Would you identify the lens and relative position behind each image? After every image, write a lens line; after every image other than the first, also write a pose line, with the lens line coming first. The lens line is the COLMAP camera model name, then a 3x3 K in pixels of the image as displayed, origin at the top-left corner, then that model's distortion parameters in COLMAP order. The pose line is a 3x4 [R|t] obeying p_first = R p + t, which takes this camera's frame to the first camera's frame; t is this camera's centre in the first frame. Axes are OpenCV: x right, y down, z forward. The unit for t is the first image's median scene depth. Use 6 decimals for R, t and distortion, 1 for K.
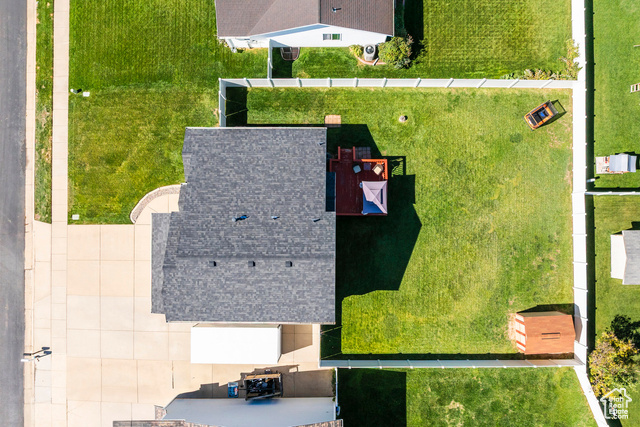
lens RADIAL K [[465.6, 0, 320.0], [0, 465.6, 213.5], [0, 0, 1]] dist [-0.028037, -0.002306]
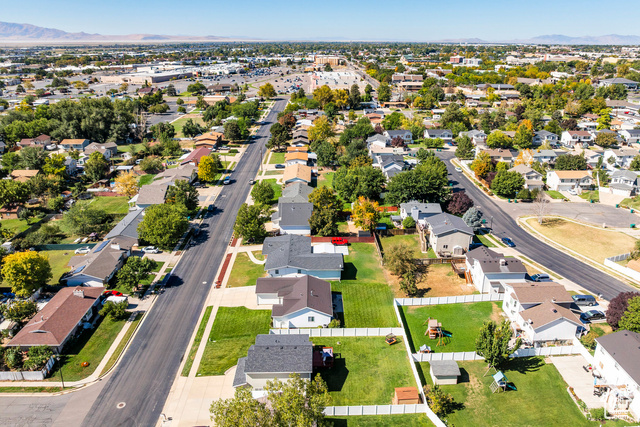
lens RADIAL K [[463.3, 0, 334.4], [0, 463.3, 213.8], [0, 0, 1]] dist [-0.010532, -0.003874]
pose [[0.998760, 0.005760, 0.049443, 0.021655], [0.043824, 0.369313, -0.928271, 1.887202], [-0.023607, 0.929287, 0.368602, -0.607786]]
